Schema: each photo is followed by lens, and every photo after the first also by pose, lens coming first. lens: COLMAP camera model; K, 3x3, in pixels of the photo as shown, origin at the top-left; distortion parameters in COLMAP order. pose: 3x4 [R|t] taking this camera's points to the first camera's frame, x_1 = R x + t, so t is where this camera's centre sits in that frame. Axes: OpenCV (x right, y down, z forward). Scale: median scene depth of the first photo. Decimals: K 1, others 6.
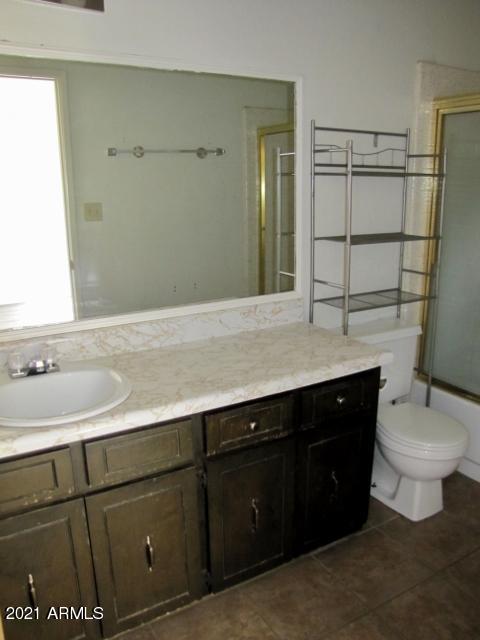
lens RADIAL K [[537.1, 0, 240.0], [0, 537.1, 320.0], [0, 0, 1]] dist [-0.115079, 0.007320]
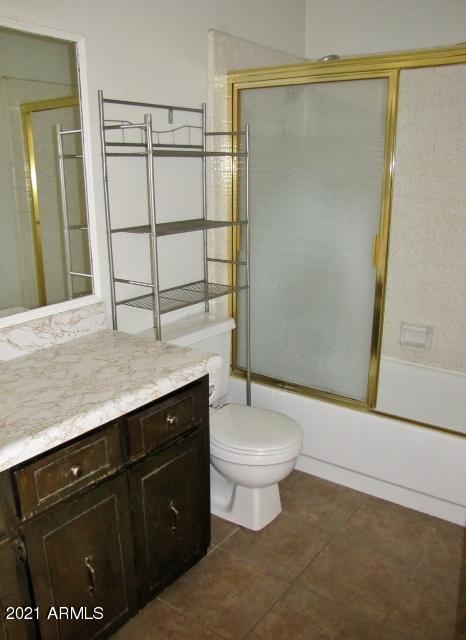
lens RADIAL K [[561.3, 0, 232.9], [0, 561.3, 331.4], [0, 0, 1]] dist [-0.185779, 0.186785]
pose [[0.919504, -0.109110, 0.377634, -0.033788], [0.095503, 0.993929, 0.054633, -0.023709], [-0.381302, -0.014170, 0.924342, 0.112304]]
